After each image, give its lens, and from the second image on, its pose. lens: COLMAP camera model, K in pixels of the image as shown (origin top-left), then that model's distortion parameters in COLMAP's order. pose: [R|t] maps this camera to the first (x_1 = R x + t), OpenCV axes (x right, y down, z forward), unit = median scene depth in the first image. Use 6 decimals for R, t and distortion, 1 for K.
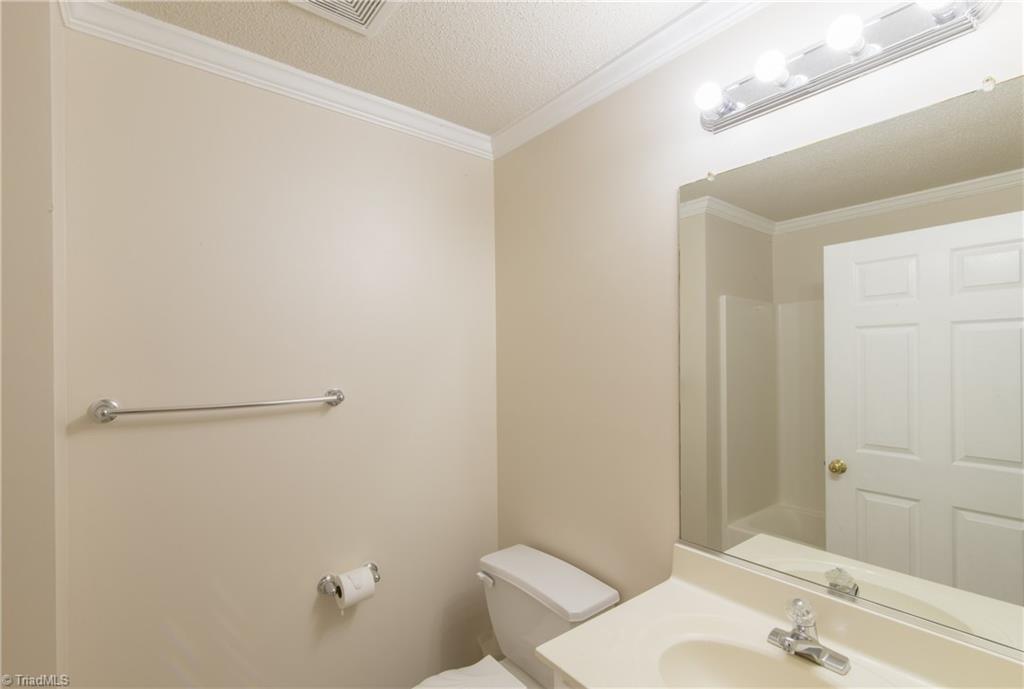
lens RADIAL K [[472.8, 0, 513.1], [0, 472.8, 358.7], [0, 0, 1]] dist [-0.000130, -0.000078]
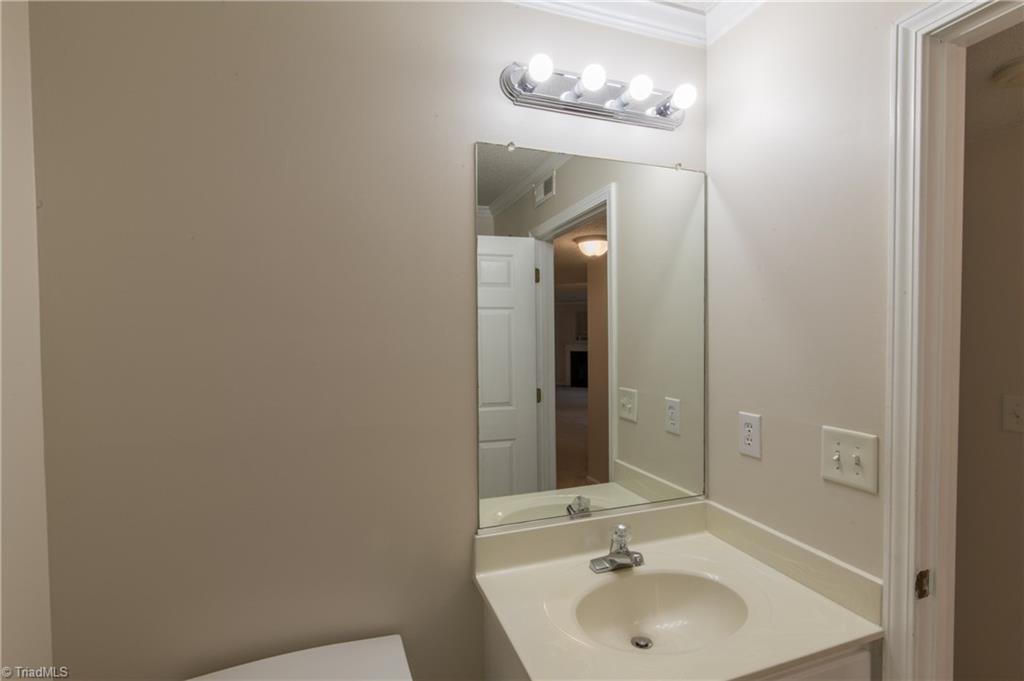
lens RADIAL K [[478.9, 0, 523.0], [0, 478.9, 346.0], [0, 0, 1]] dist [0.001622, 0.000321]
pose [[0.319531, -0.018325, 0.947399, -0.525708], [-0.002298, 0.999795, 0.020114, 0.008439], [-0.947573, -0.008604, 0.319424, 0.660483]]
